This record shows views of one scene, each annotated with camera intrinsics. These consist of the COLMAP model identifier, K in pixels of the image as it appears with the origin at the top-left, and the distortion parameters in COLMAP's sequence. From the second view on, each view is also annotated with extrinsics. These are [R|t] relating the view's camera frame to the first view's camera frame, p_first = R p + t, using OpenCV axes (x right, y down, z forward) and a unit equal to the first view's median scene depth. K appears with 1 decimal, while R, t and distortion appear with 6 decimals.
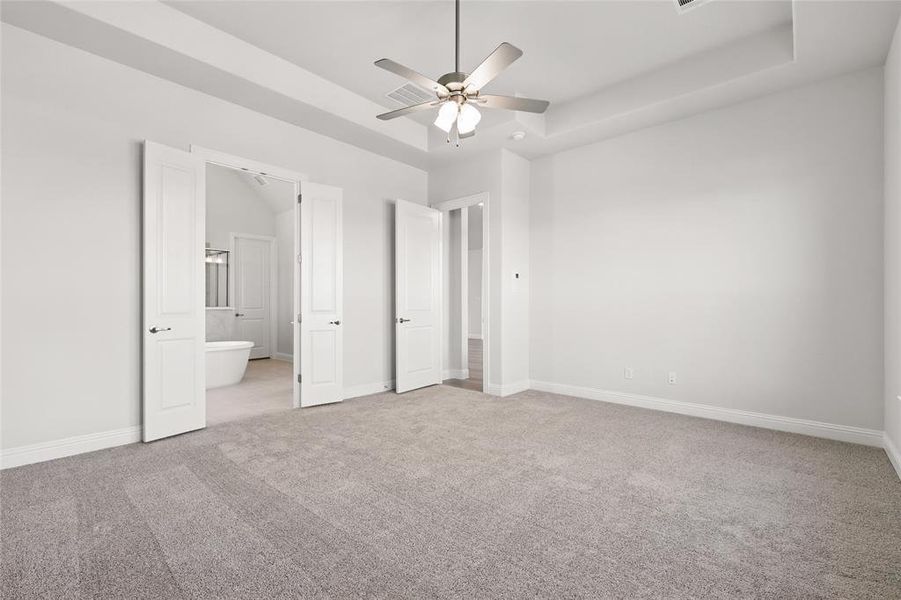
lens RADIAL K [[395.0, 0, 452.3], [0, 395.0, 296.1], [0, 0, 1]] dist [-0.000879, -0.000164]
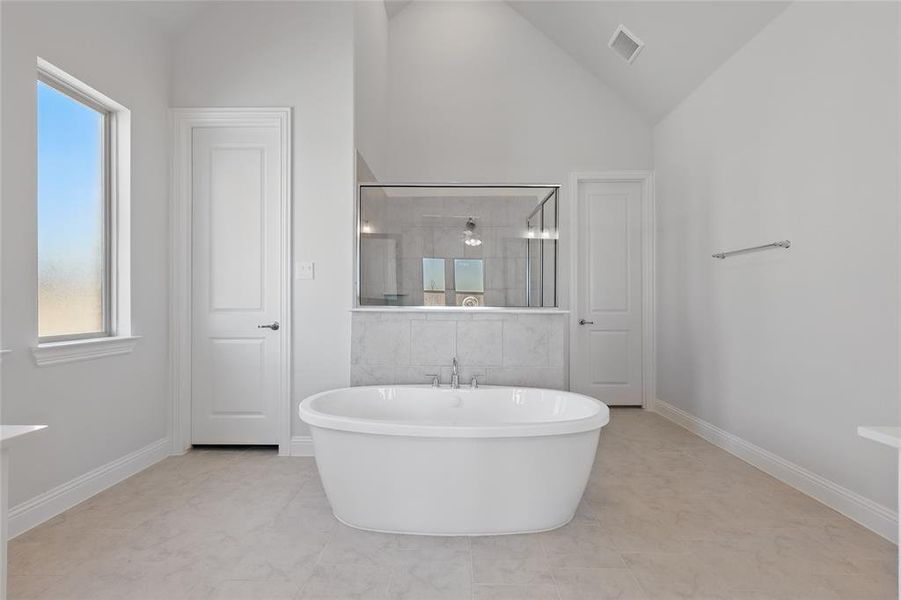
lens RADIAL K [[395.0, 0, 456.0], [0, 395.0, 291.9], [0, 0, 1]] dist [-0.000879, -0.000164]
pose [[0.652442, 0.002121, -0.757836, -0.234101], [0.000455, 0.999995, 0.003191, 0.003981], [0.757839, -0.002426, 0.652437, 0.488544]]
